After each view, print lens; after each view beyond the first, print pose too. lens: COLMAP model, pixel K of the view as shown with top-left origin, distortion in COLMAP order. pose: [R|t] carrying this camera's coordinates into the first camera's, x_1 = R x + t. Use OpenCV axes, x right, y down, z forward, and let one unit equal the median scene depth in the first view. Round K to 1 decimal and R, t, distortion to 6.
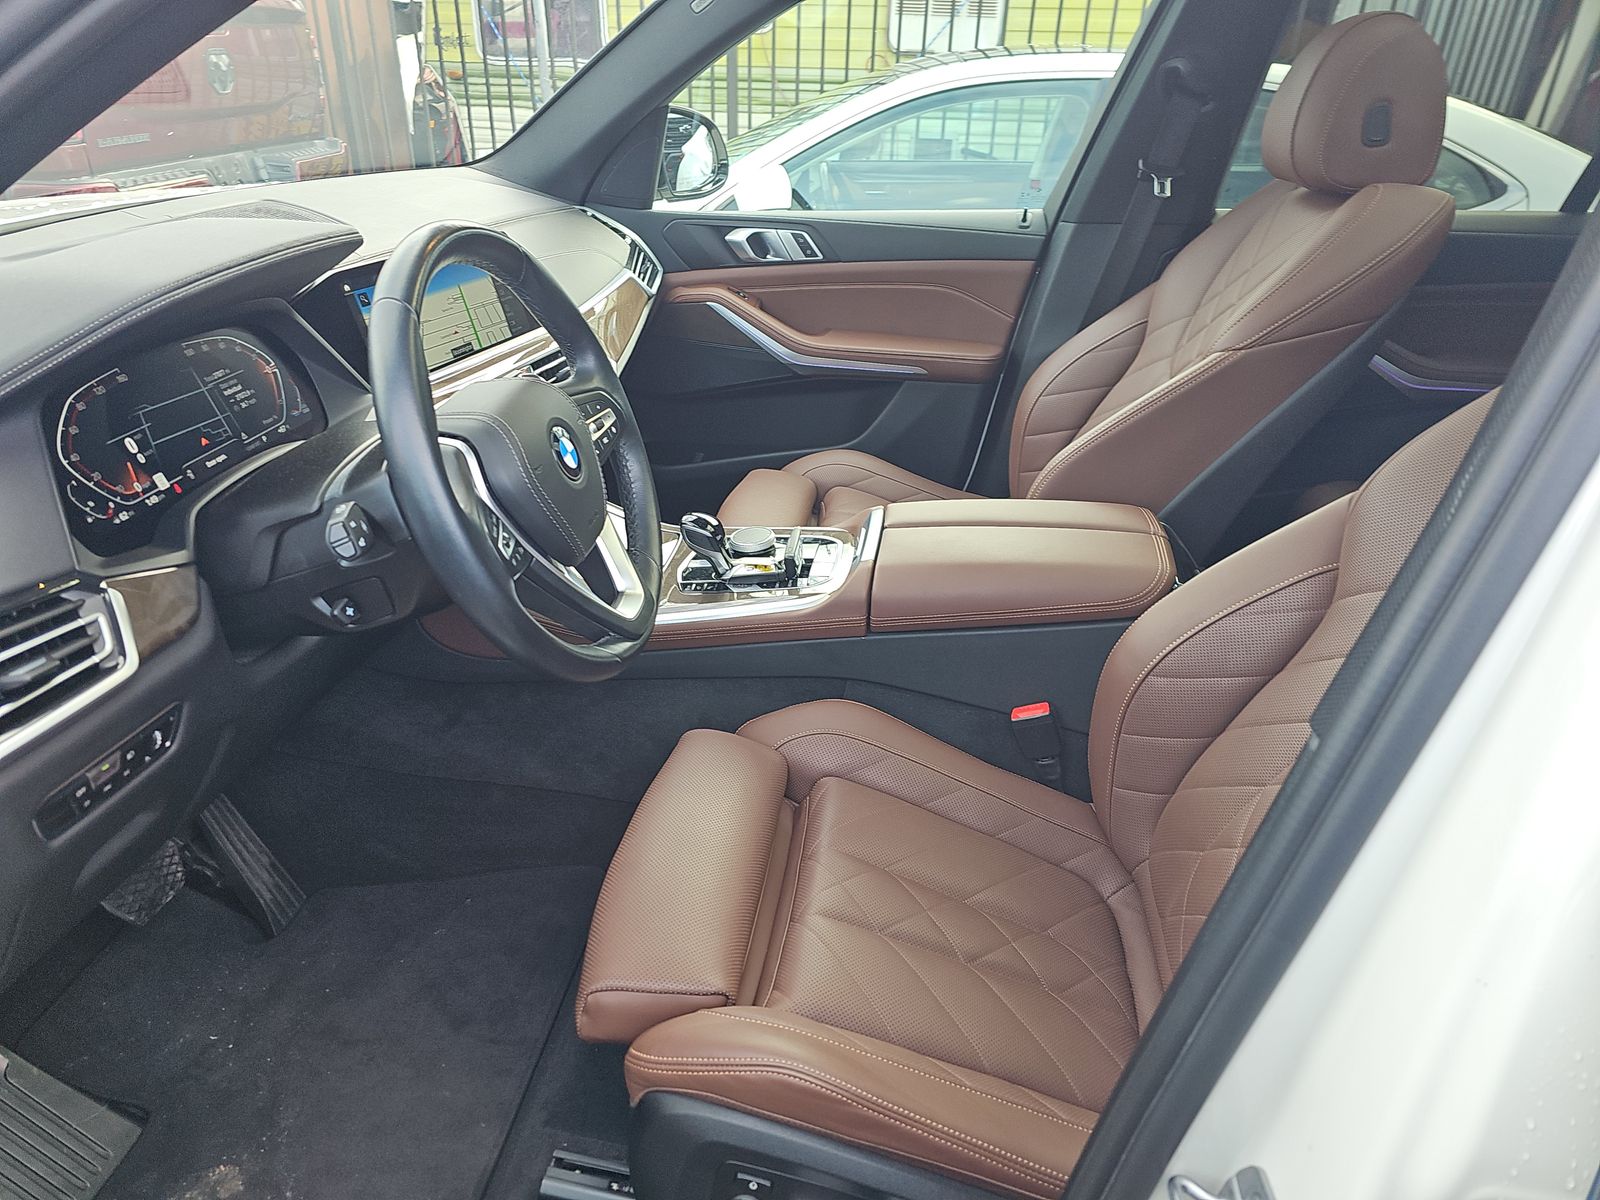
lens RADIAL K [[1063.0, 0, 800.0], [0, 1063.0, 600.0], [0, 0, 1]] dist [0.067249, -0.068842]
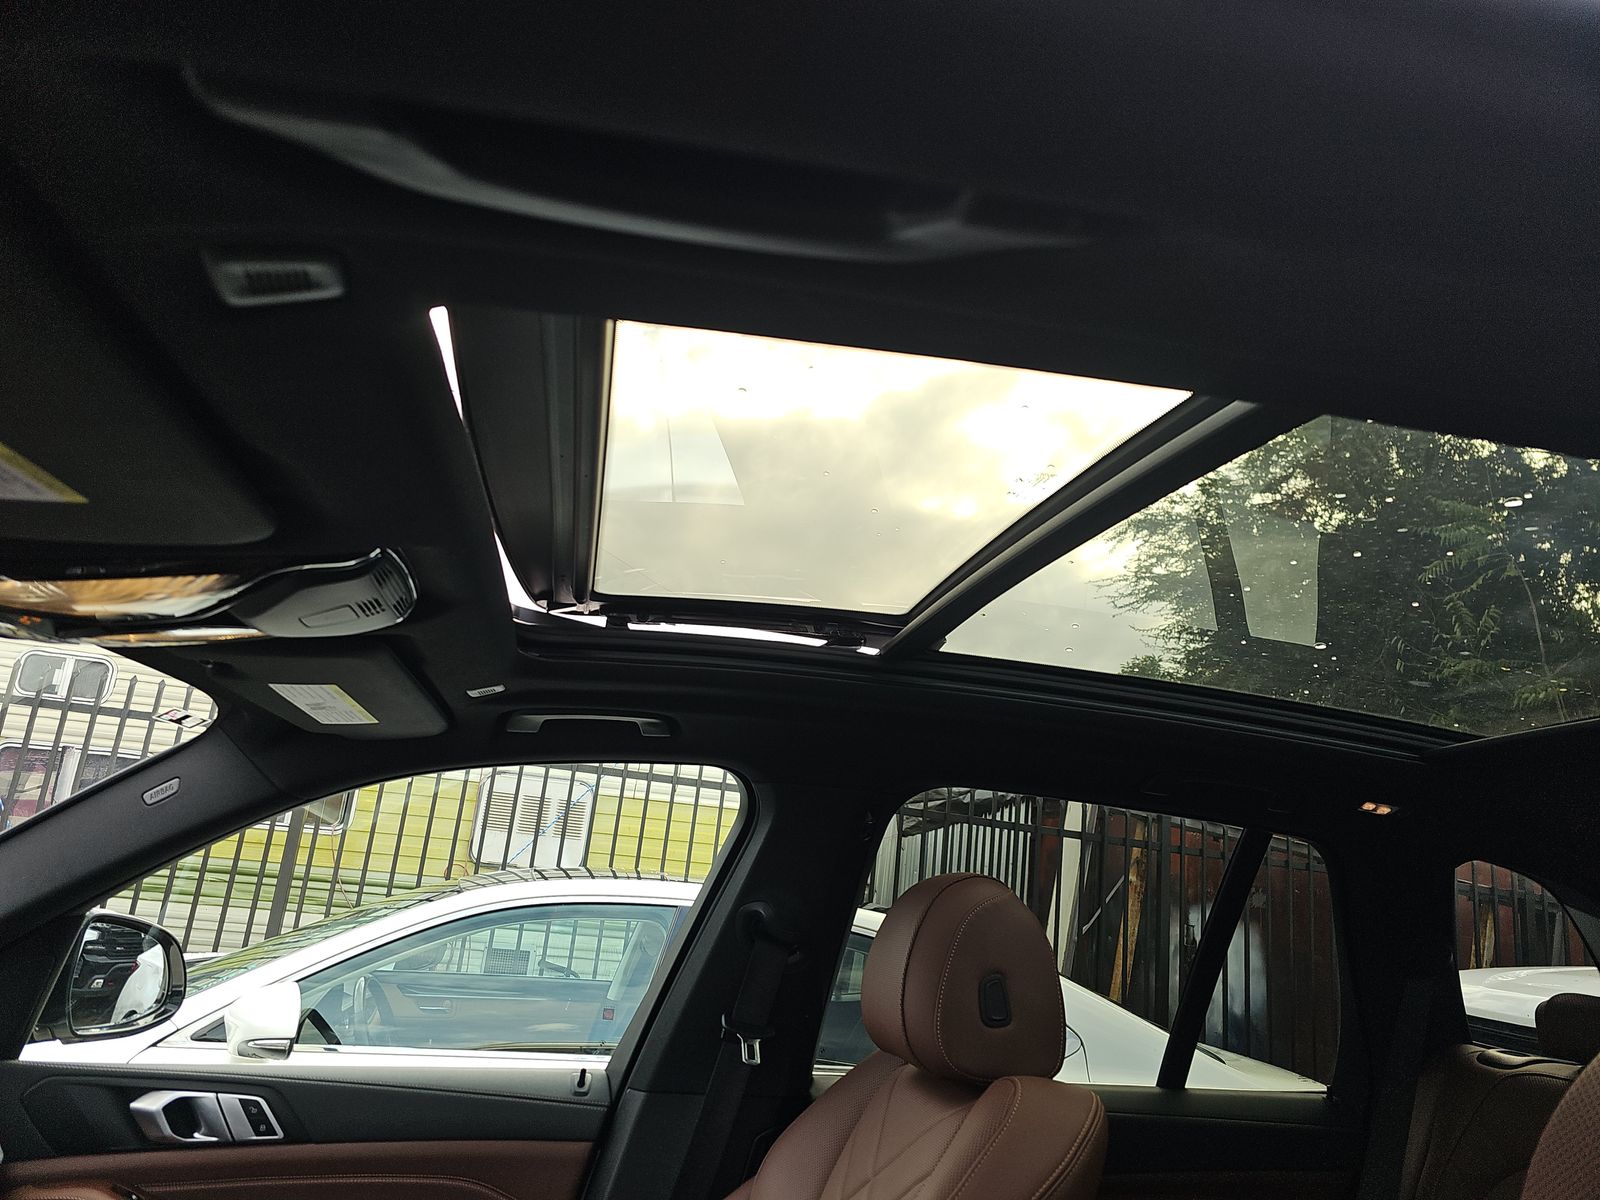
lens RADIAL K [[1078.3, 0, 799.1], [0, 1078.3, 607.1], [0, 0, 1]] dist [0.046729, -0.032548]
pose [[0.937011, 0.153124, 0.313947, 0.057846], [0.087702, 0.766865, -0.635788, -0.105706], [-0.338109, 0.623275, 0.705132, 0.186768]]
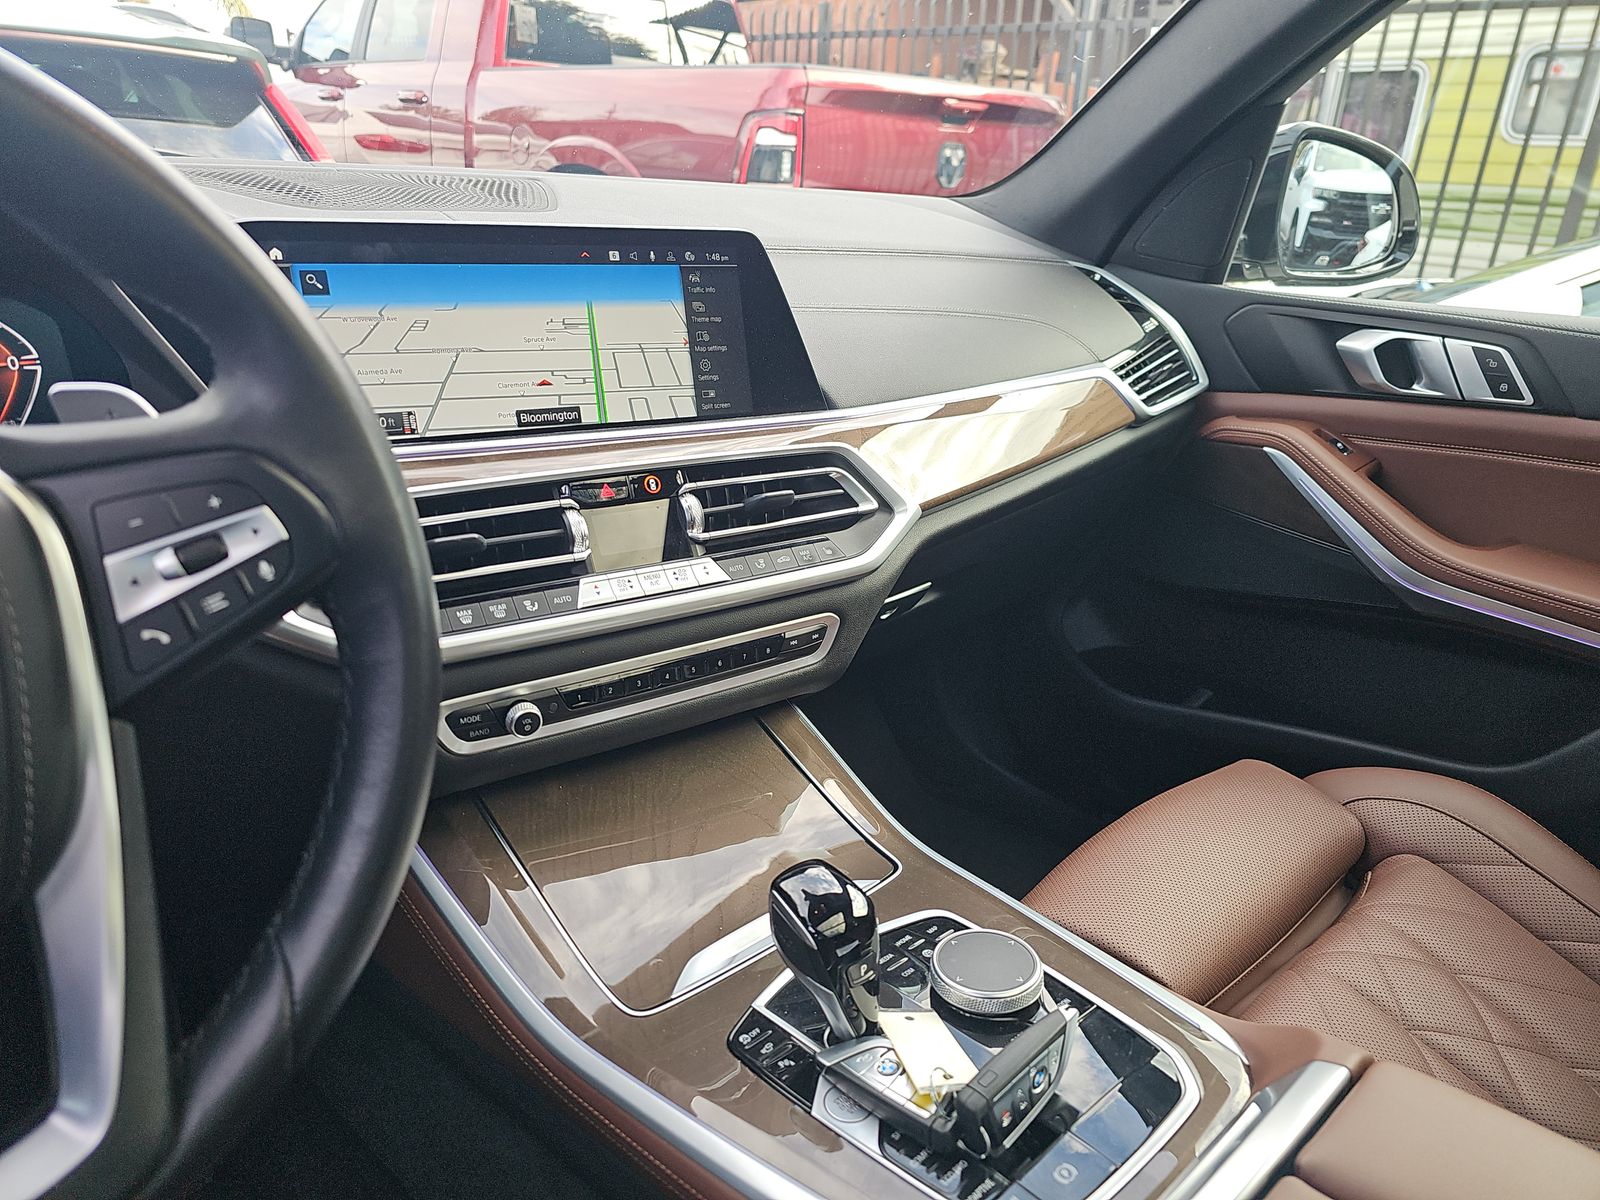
lens RADIAL K [[1078.3, 0, 799.1], [0, 1078.3, 607.1], [0, 0, 1]] dist [0.046729, -0.032548]
pose [[0.779333, 0.255532, -0.572139, 0.070053], [-0.319707, 0.947436, -0.012336, -0.112537], [0.538913, 0.192530, 0.820064, 0.411250]]
